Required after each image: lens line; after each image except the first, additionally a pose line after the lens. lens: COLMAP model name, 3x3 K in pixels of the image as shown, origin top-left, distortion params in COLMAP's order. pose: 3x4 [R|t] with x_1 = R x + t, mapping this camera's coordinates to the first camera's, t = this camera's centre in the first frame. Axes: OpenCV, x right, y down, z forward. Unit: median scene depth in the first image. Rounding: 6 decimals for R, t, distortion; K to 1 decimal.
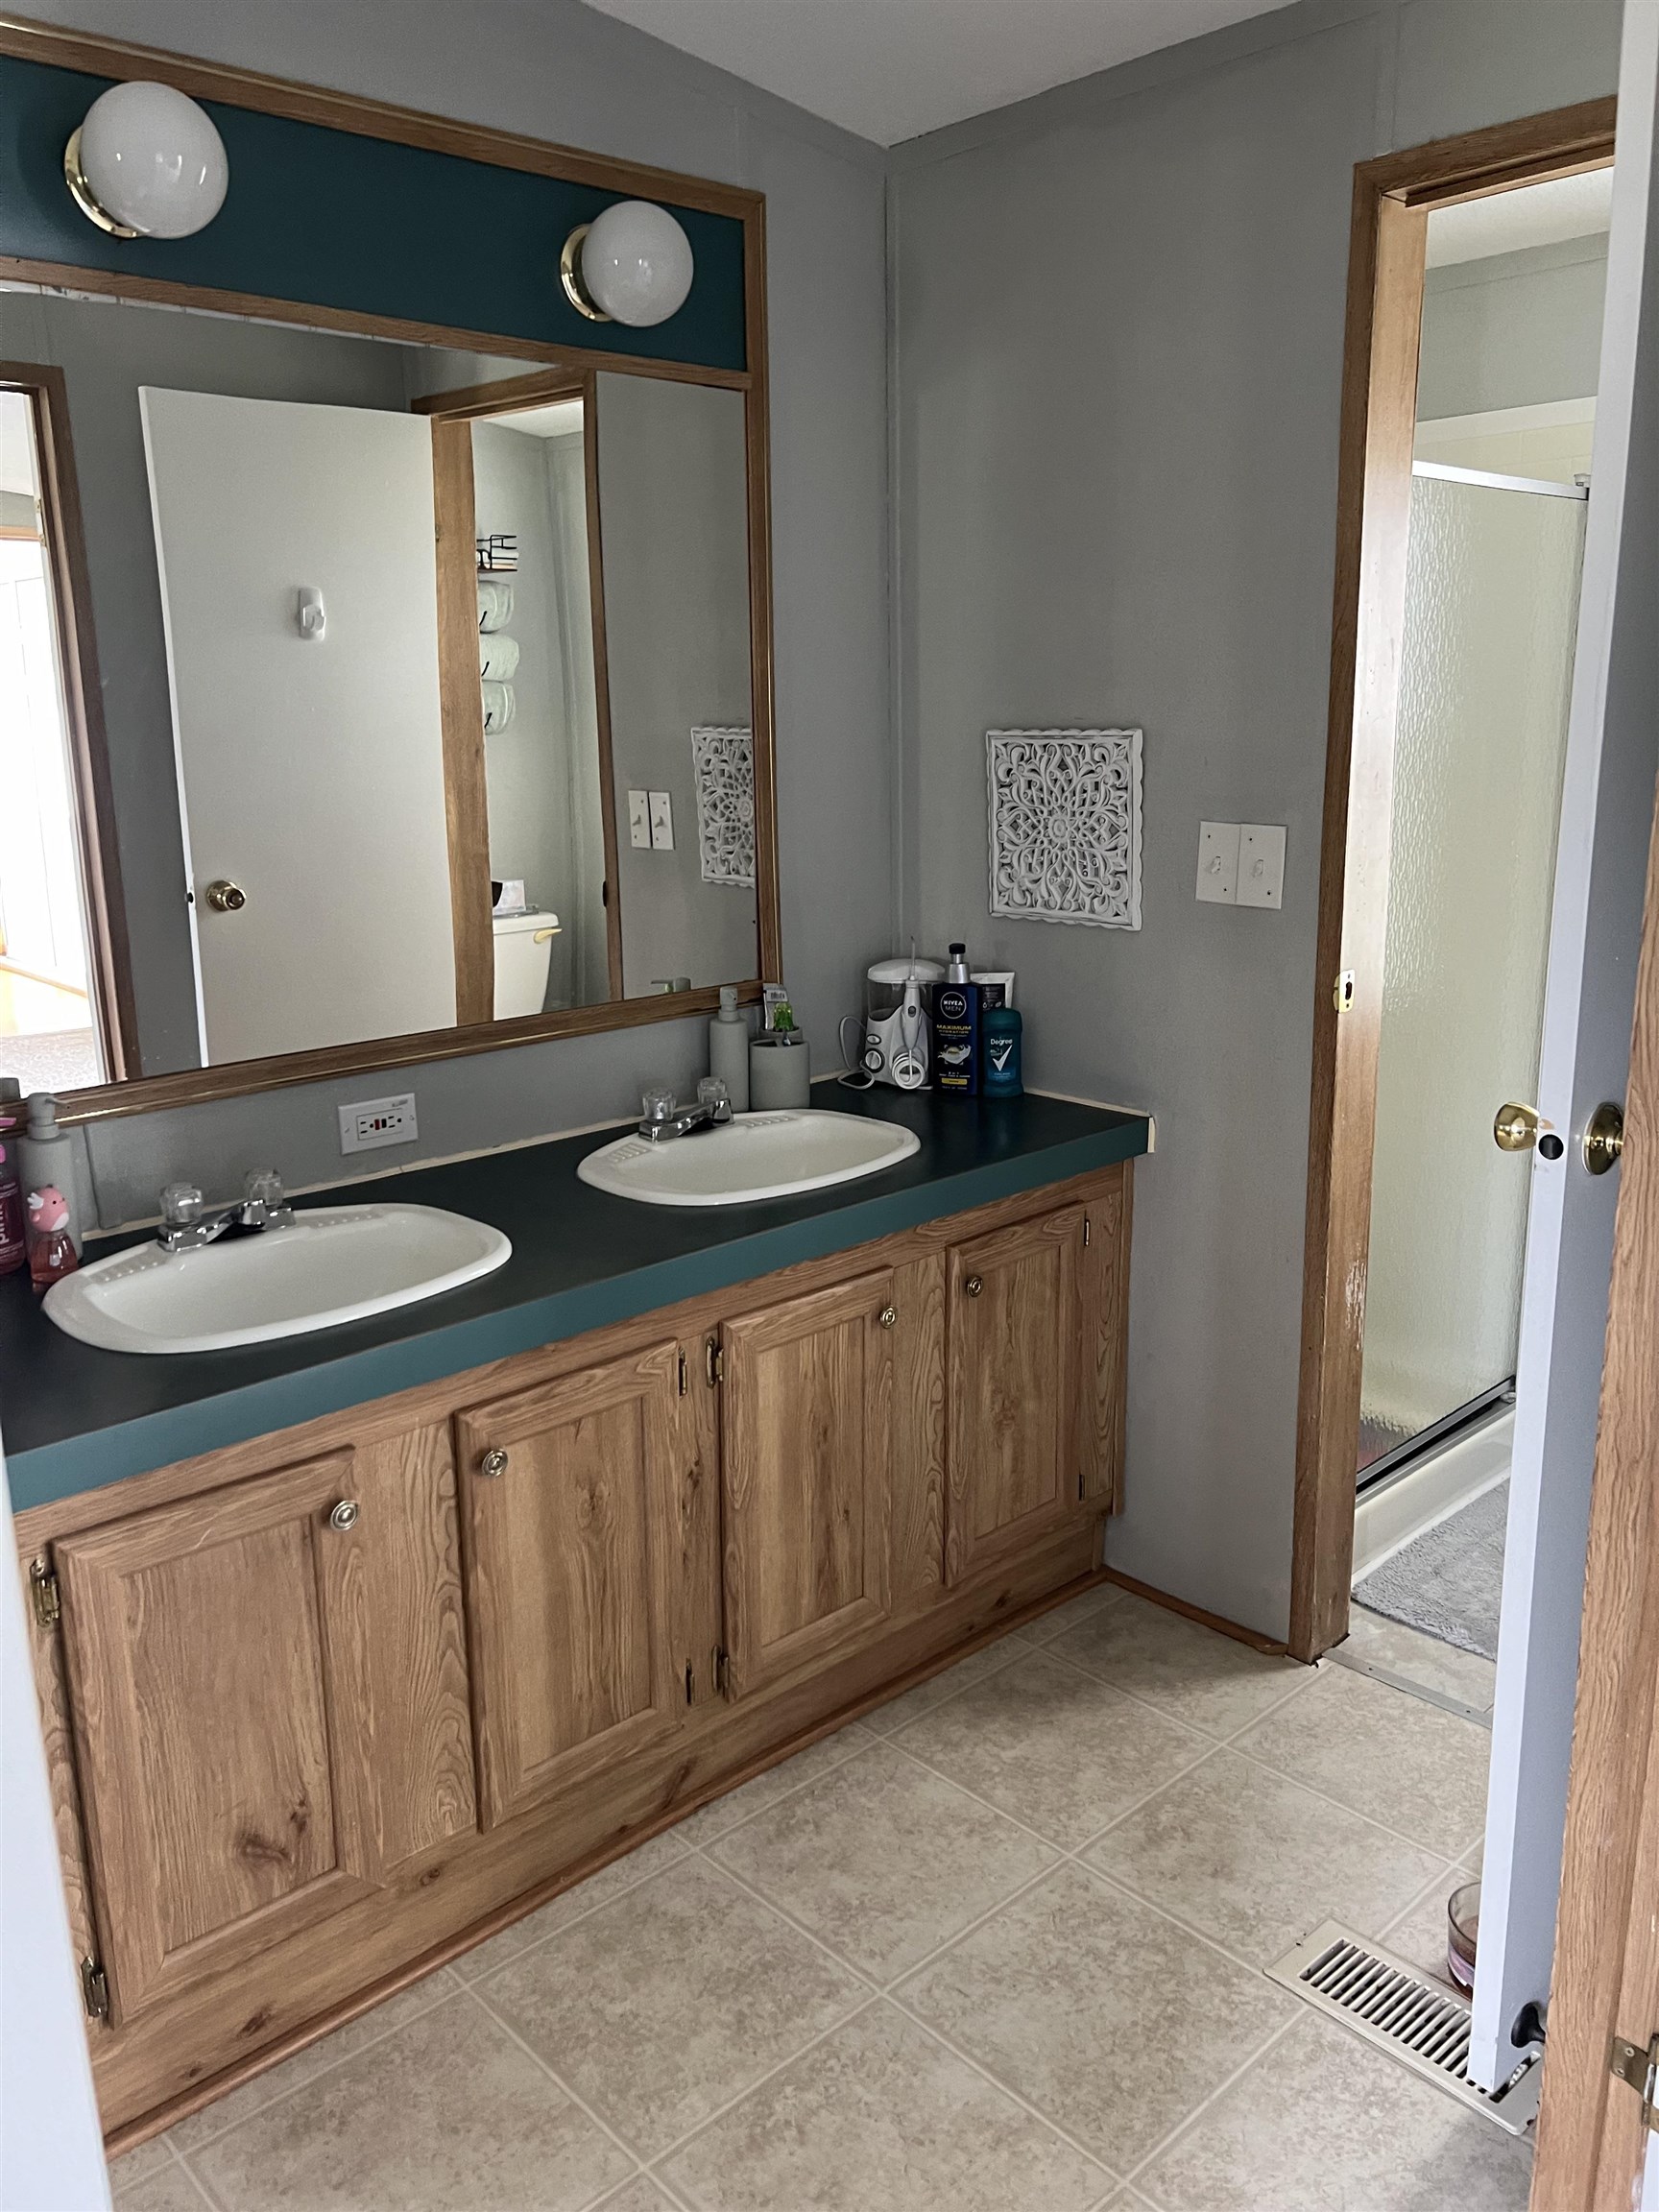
lens RADIAL K [[1703.3, 0, 823.4], [0, 1703.3, 1083.9], [0, 0, 1]] dist [0.032759, -0.010442]
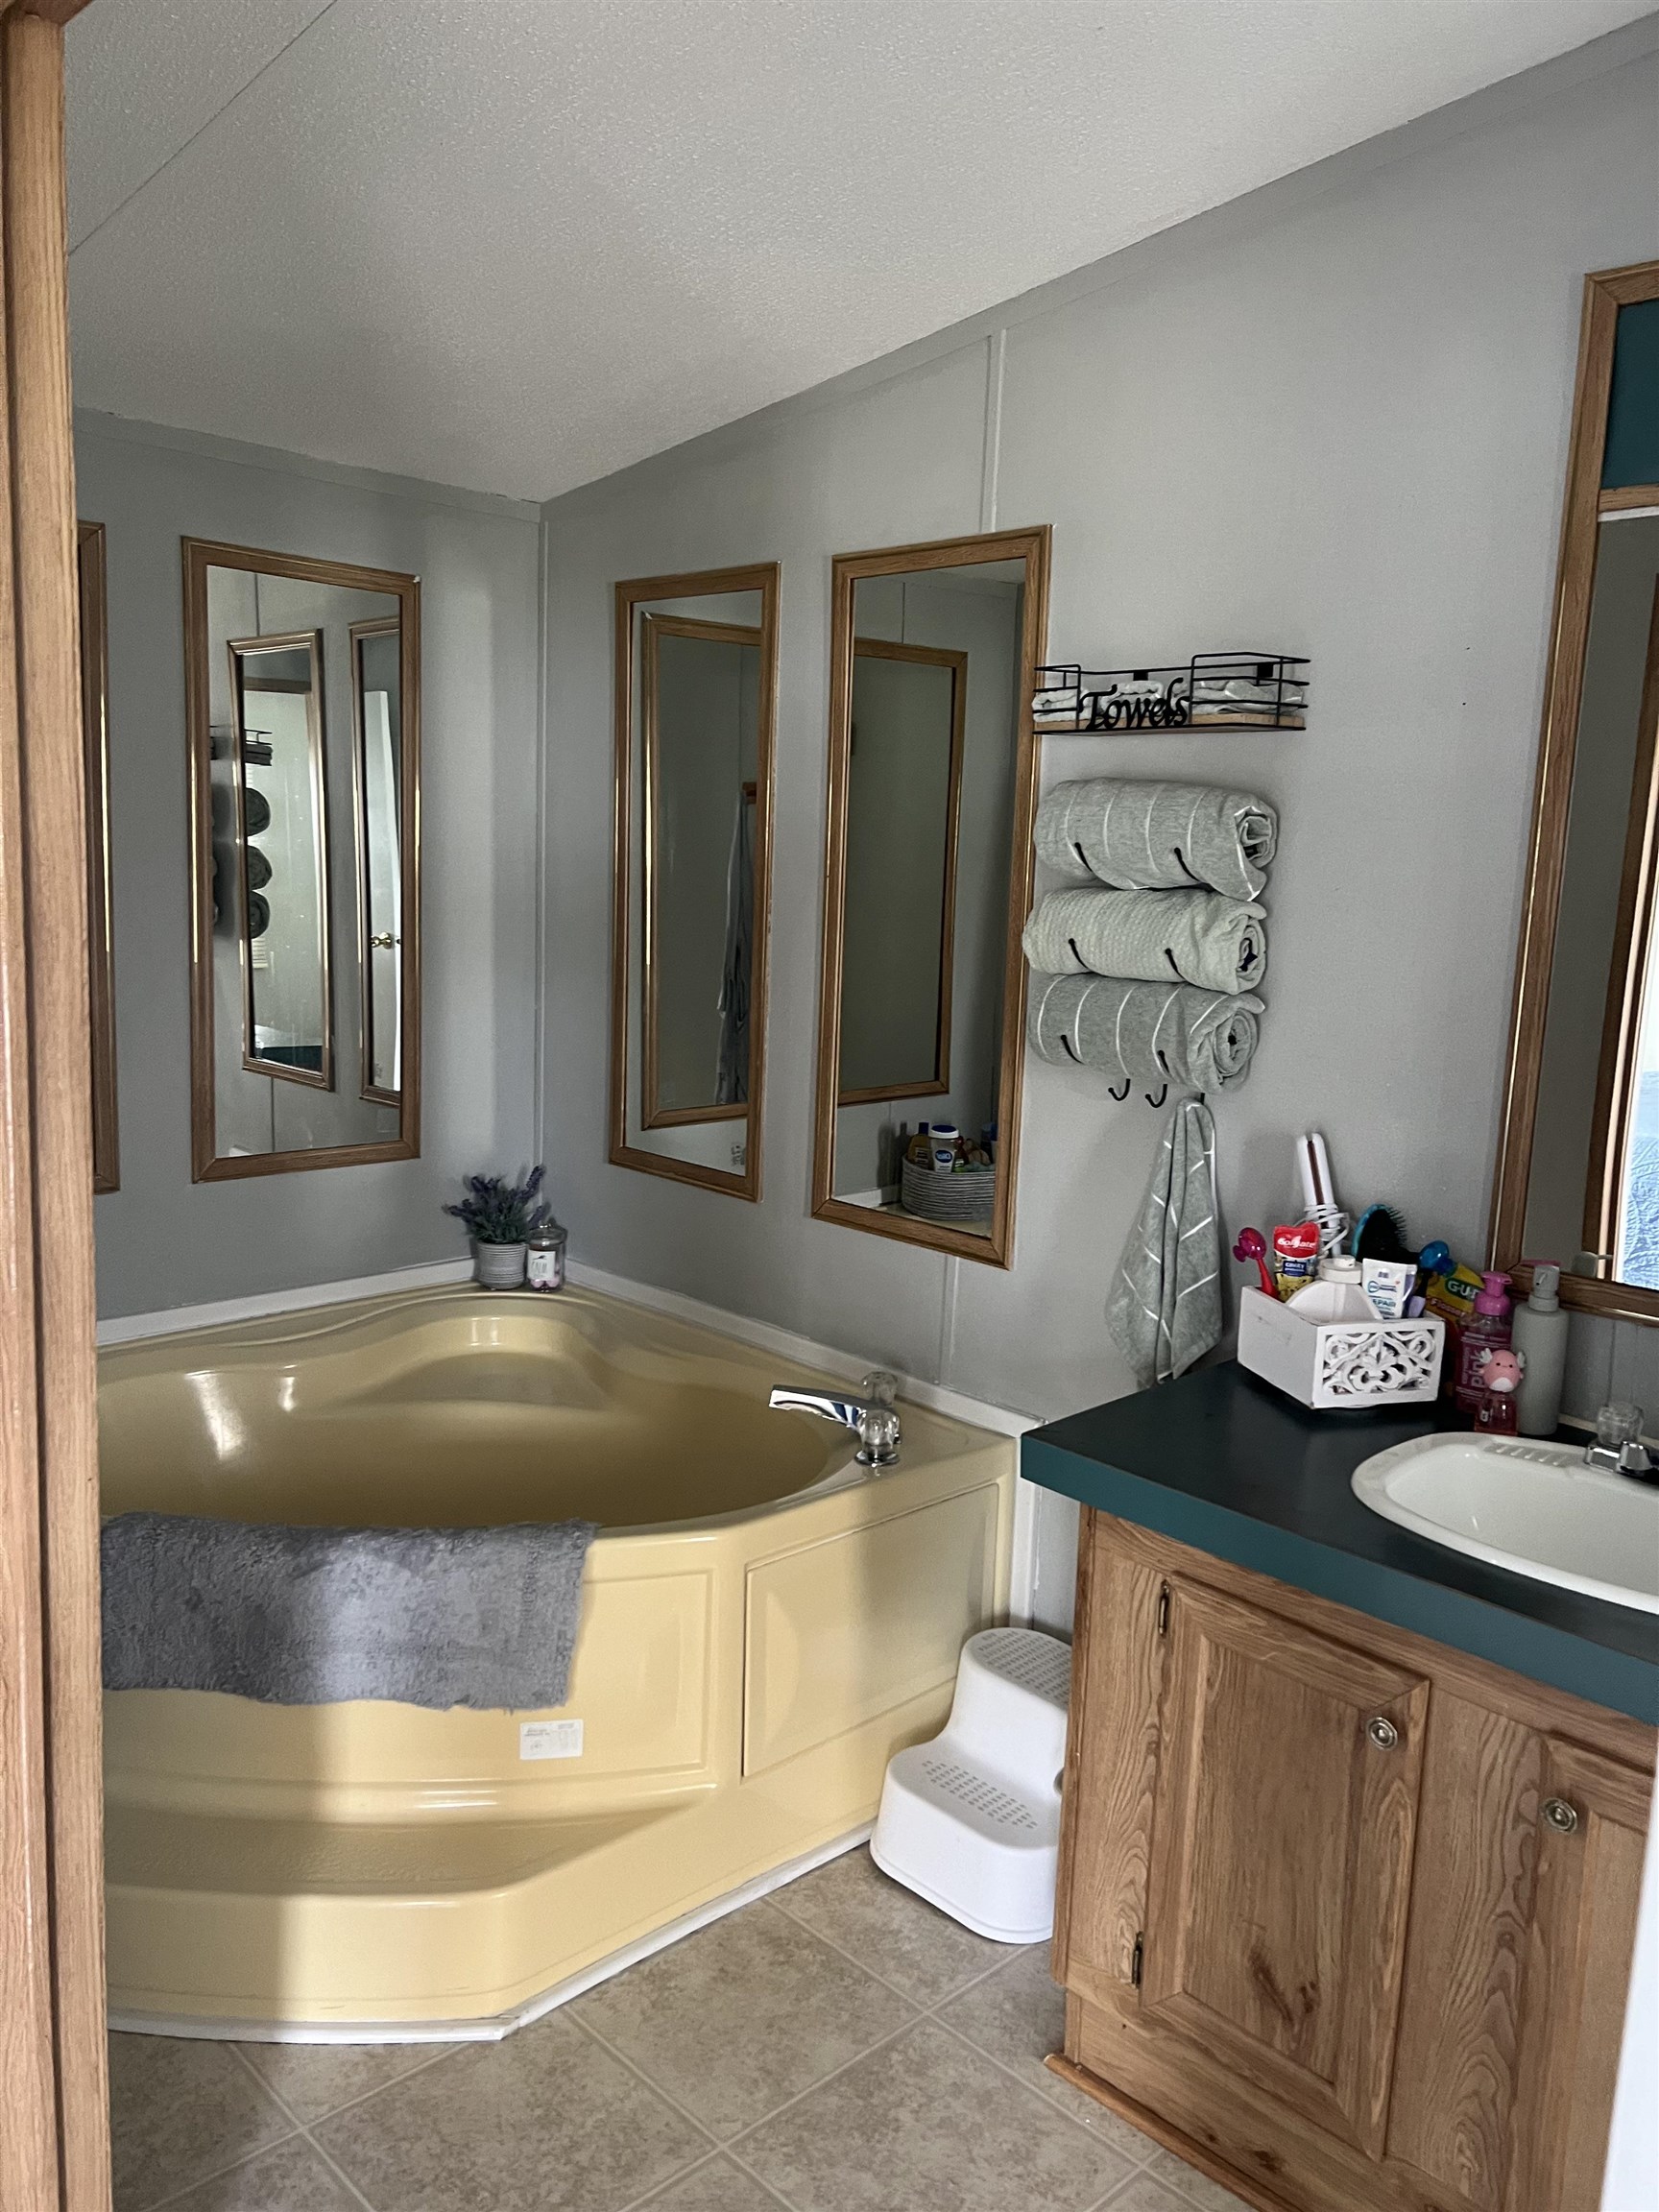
lens RADIAL K [[1703.3, 0, 824.8], [0, 1703.3, 1111.5], [0, 0, 1]] dist [0.032759, -0.010442]
pose [[0.021263, 0.169087, -0.985372, 0.595123], [-0.276845, 0.948050, 0.156708, -0.141390], [0.960679, 0.269463, 0.066970, 0.531145]]
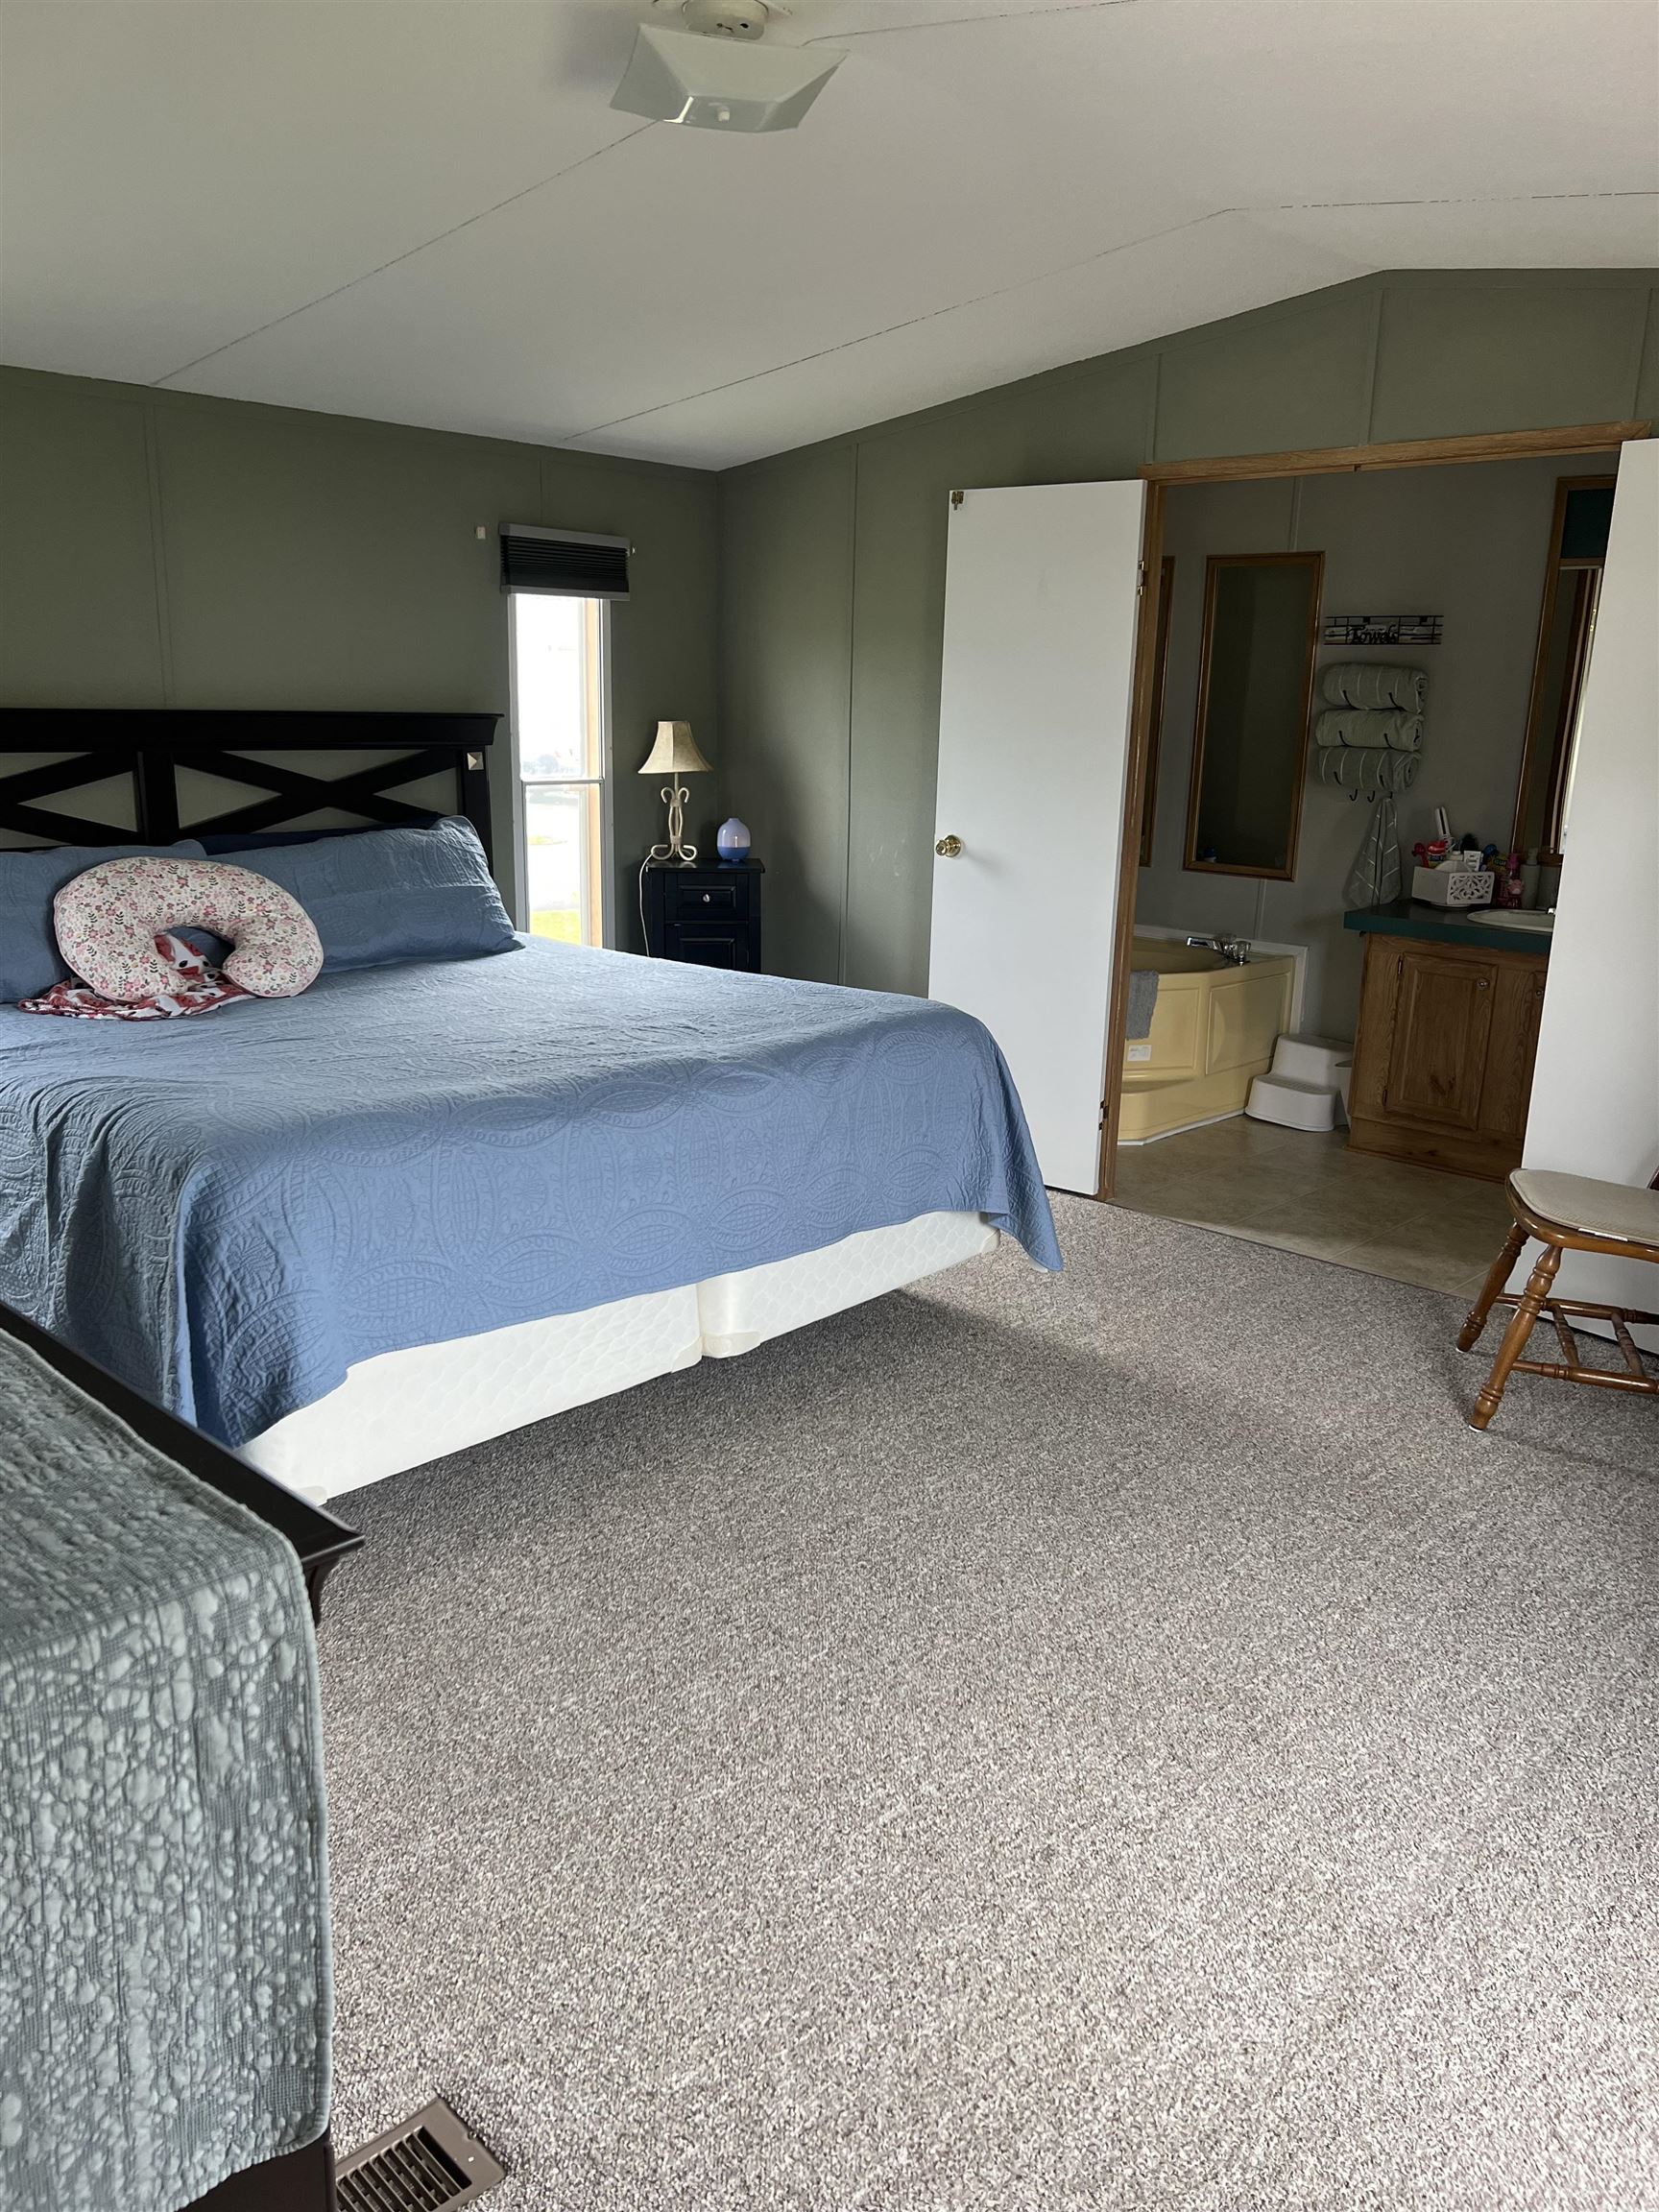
lens RADIAL K [[1703.3, 0, 834.6], [0, 1703.3, 1102.9], [0, 0, 1]] dist [0.032759, -0.010442]
pose [[0.067220, 0.255018, -0.964597, 2.541831], [-0.267305, 0.936045, 0.228842, 0.064110], [0.961265, 0.242459, 0.131088, -0.422935]]
